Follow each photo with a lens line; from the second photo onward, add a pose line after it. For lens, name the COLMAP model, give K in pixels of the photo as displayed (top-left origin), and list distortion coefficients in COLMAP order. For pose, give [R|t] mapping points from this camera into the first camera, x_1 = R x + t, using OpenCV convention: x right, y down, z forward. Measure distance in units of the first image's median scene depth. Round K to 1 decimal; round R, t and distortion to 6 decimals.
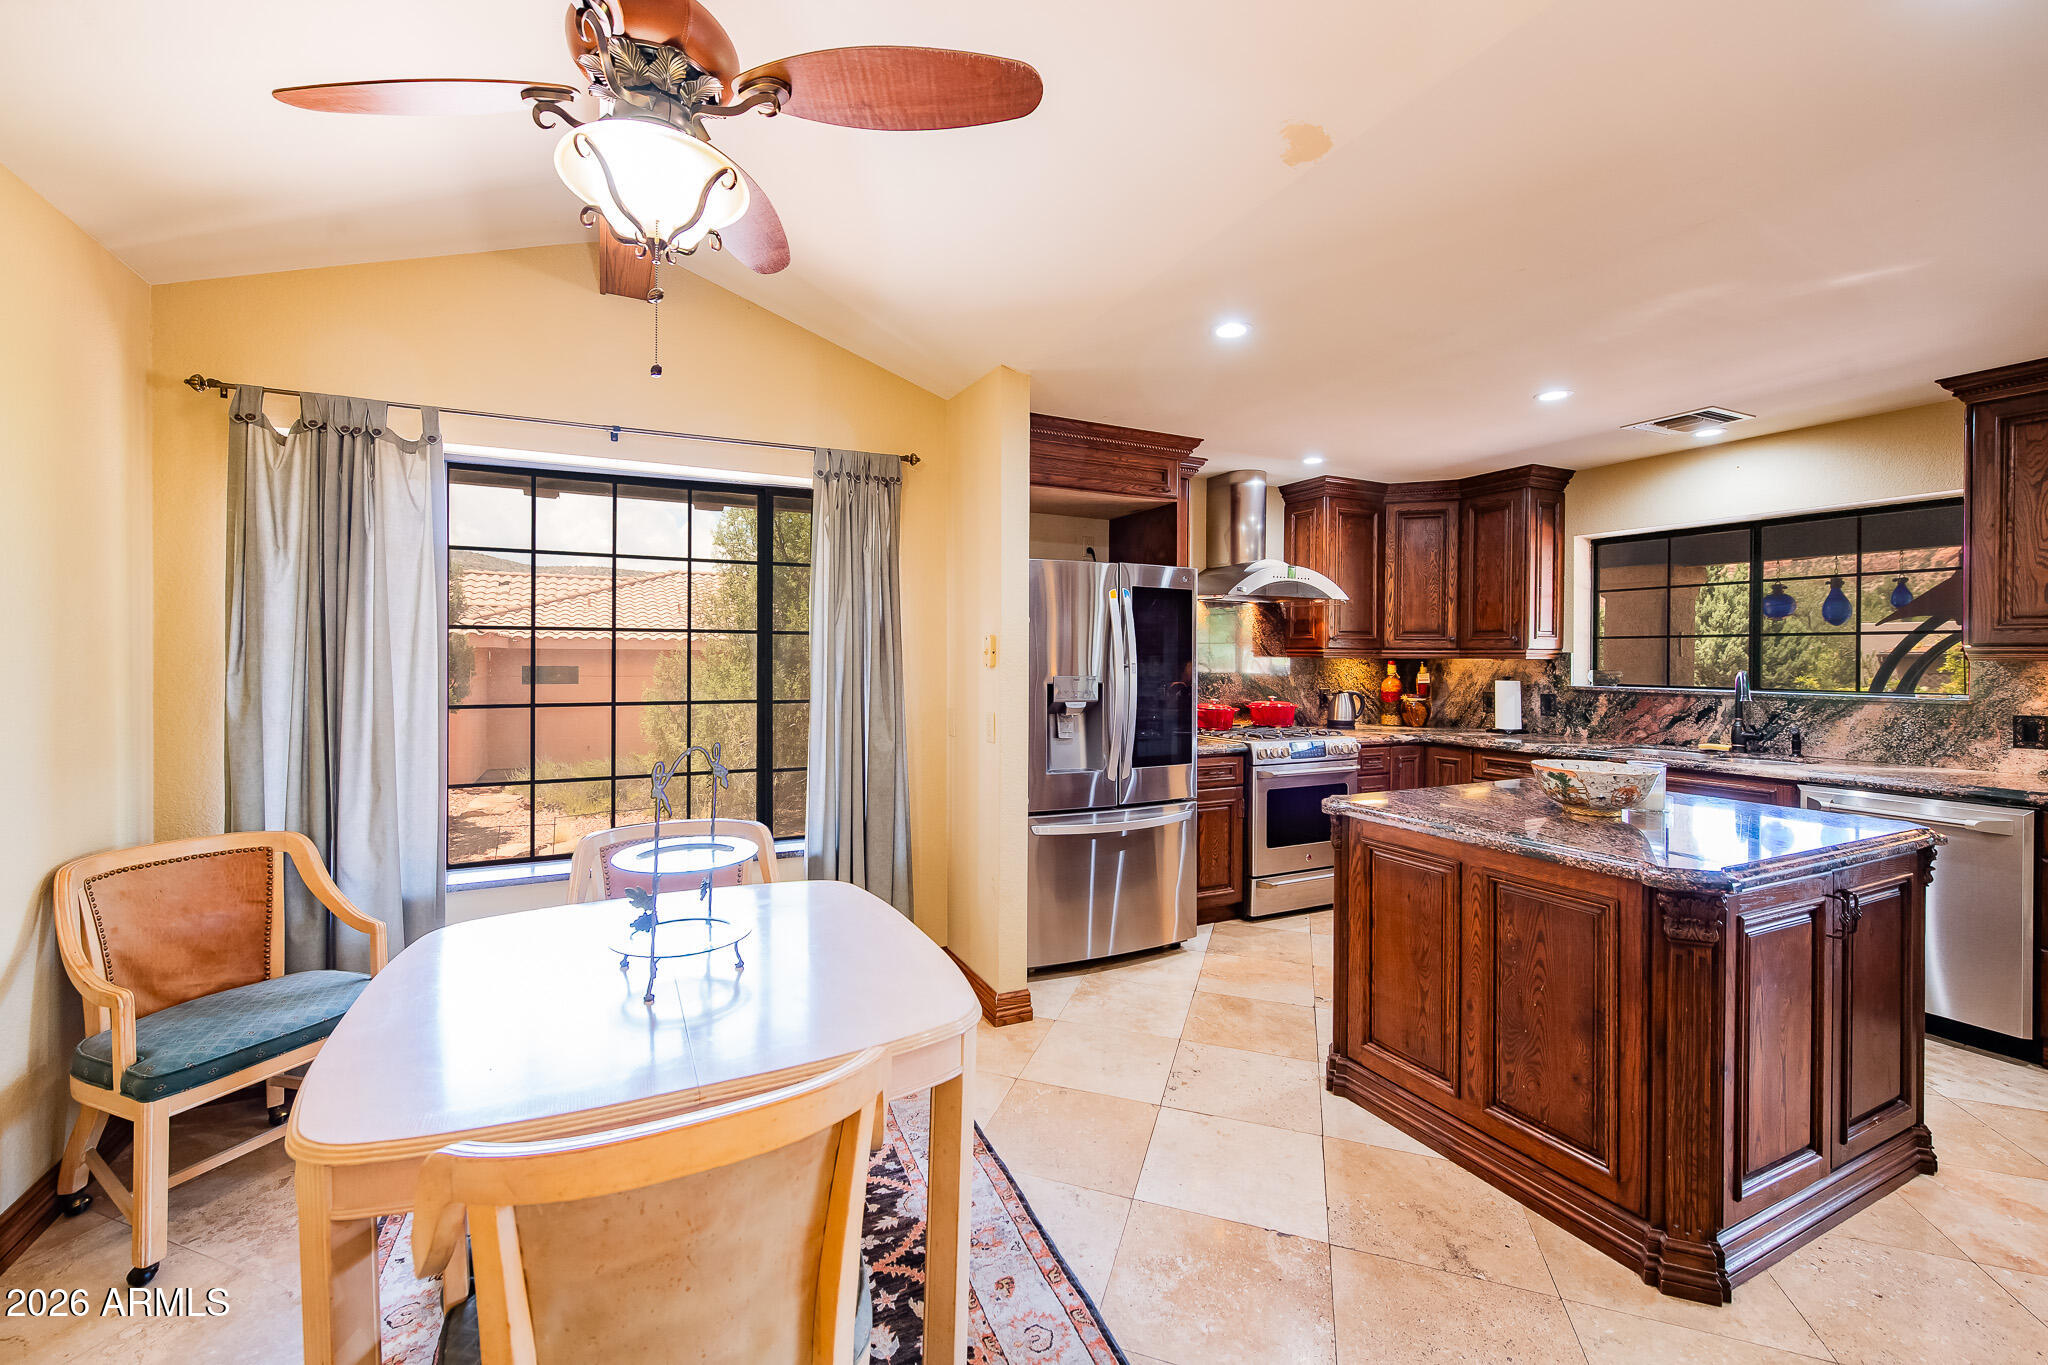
lens RADIAL K [[836.6, 0, 991.4], [0, 836.6, 657.5], [0, 0, 1]] dist [-0.001405, -0.000573]
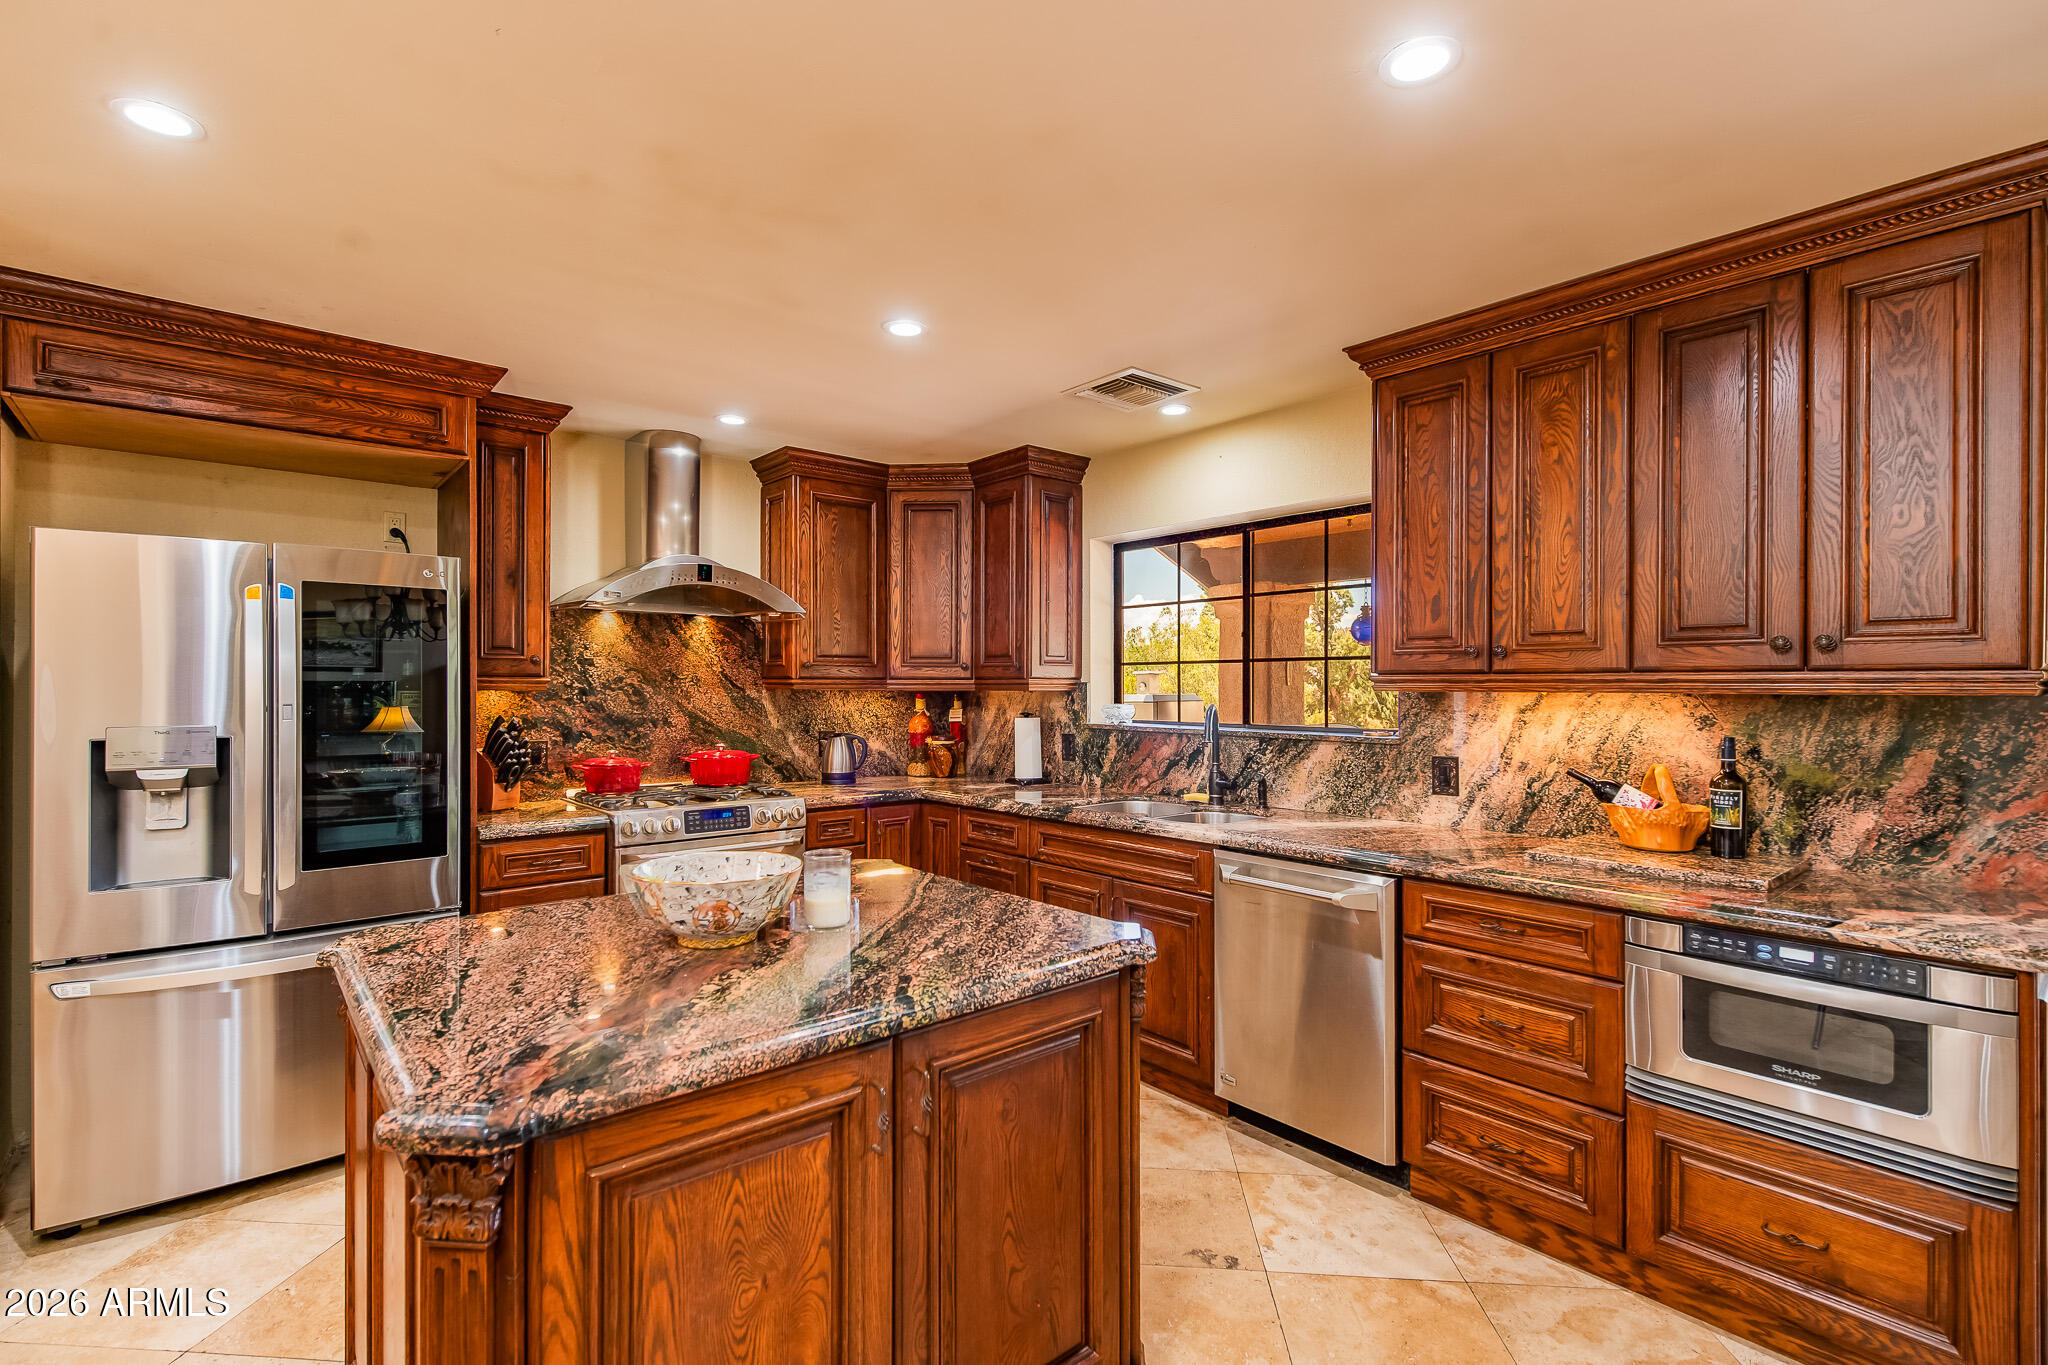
lens RADIAL K [[908.9, 0, 1108.1], [0, 908.9, 682.4], [0, 0, 1]] dist [0.001394, -0.000367]
pose [[0.960952, -0.004098, 0.276684, 0.467272], [0.005661, 0.999972, -0.004849, -0.001622], [-0.276657, 0.006226, 0.960949, 0.147695]]
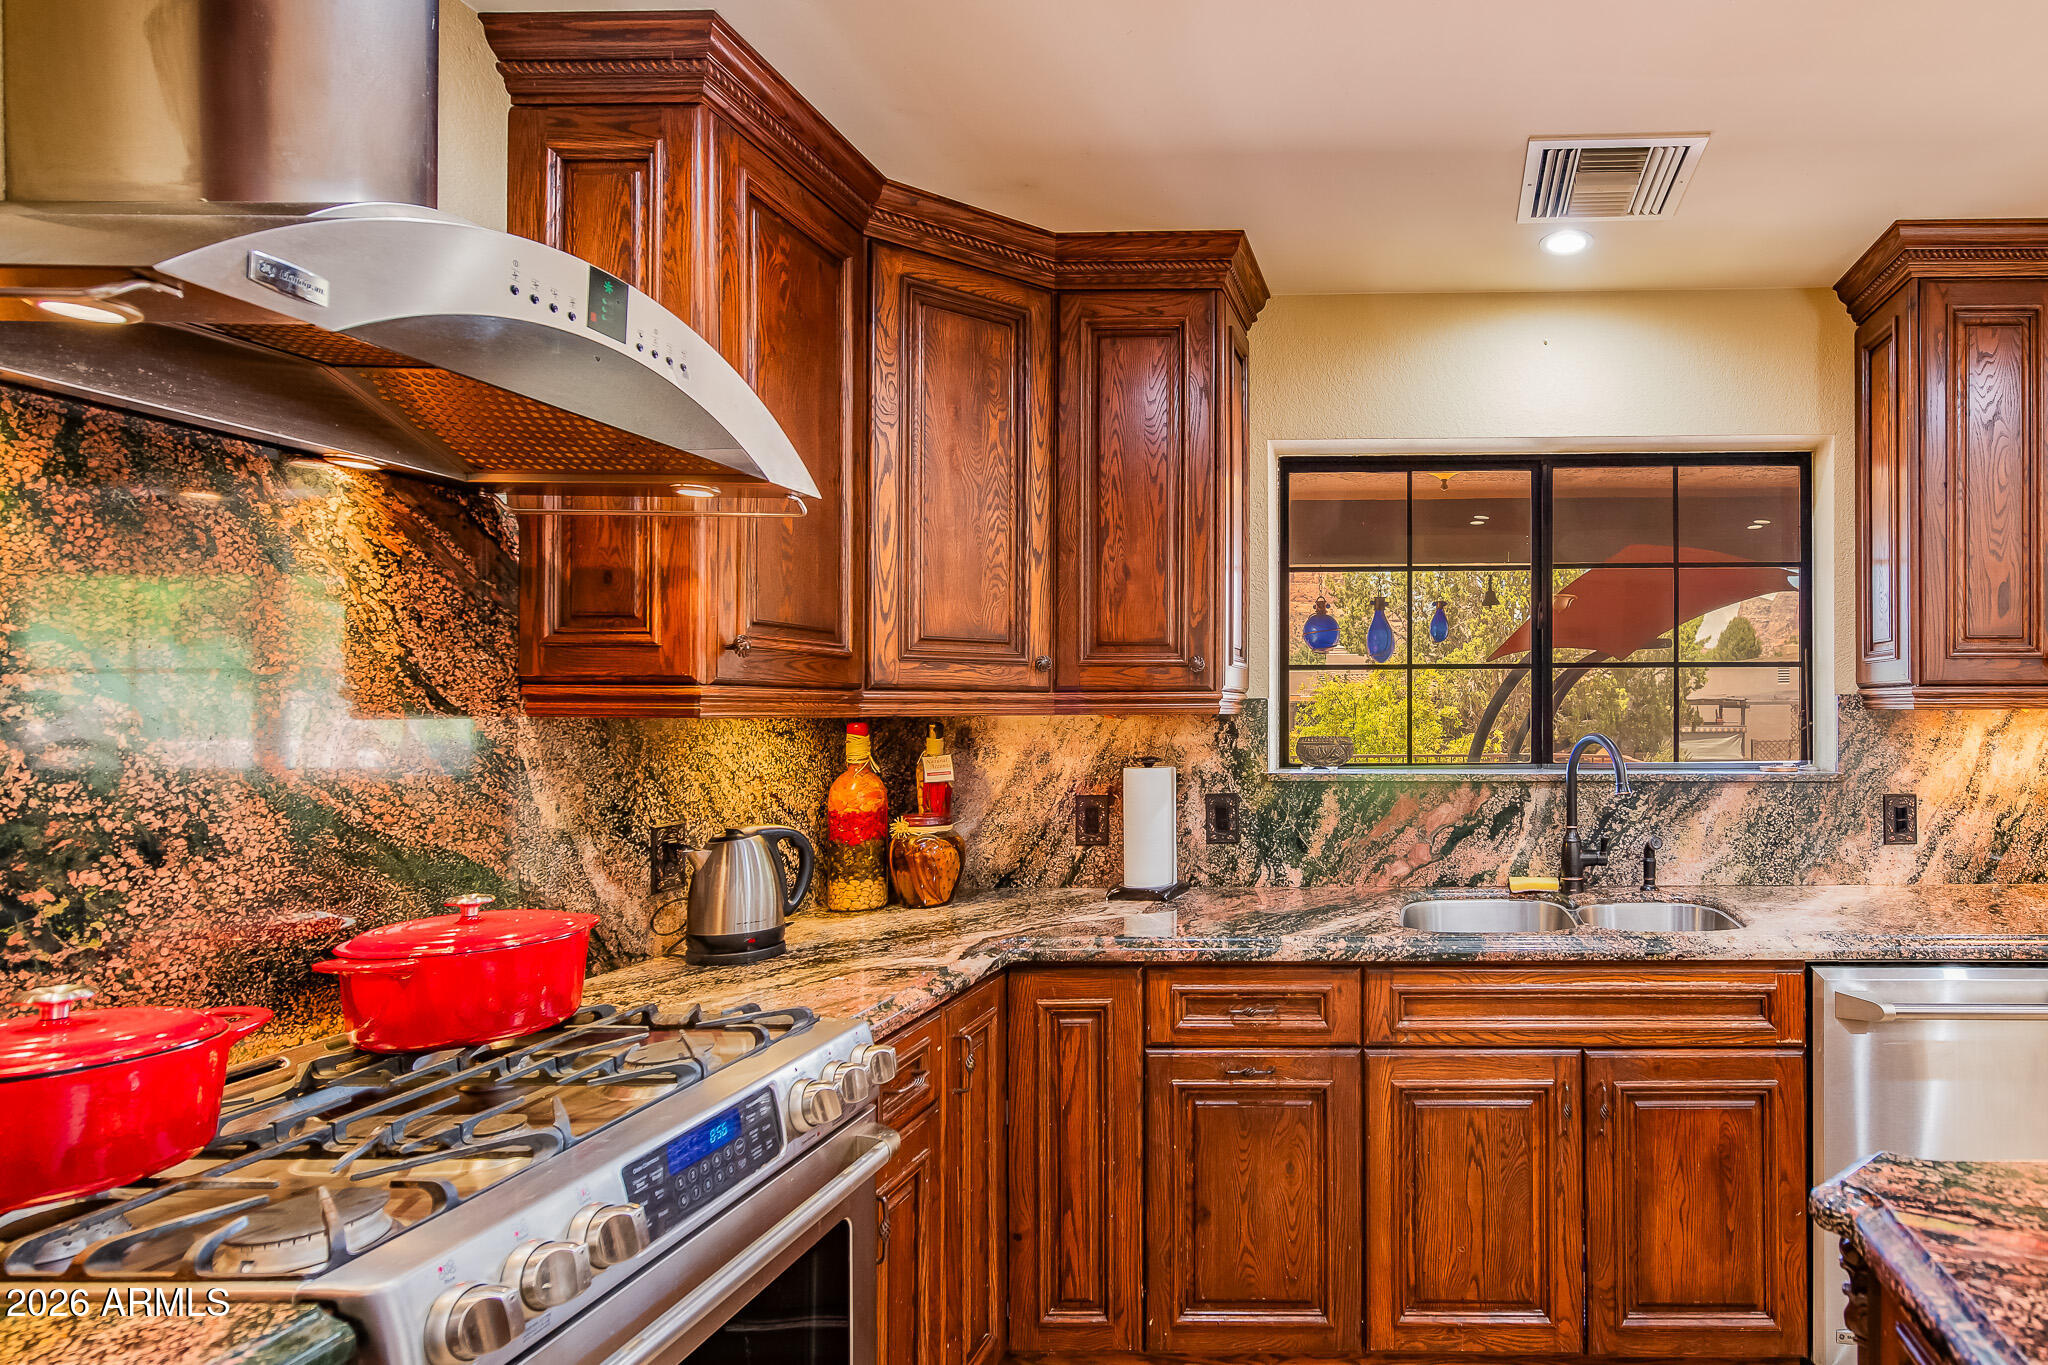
lens RADIAL K [[1033.7, 0, 1278.2], [0, 1033.7, 701.4], [0, 0, 1]] dist [0.002307, -0.000548]
pose [[0.492895, -0.000121, 0.870089, 0.215012], [0.008622, 0.999952, -0.004745, -0.001748], [-0.870046, 0.009840, 0.492872, 0.719433]]
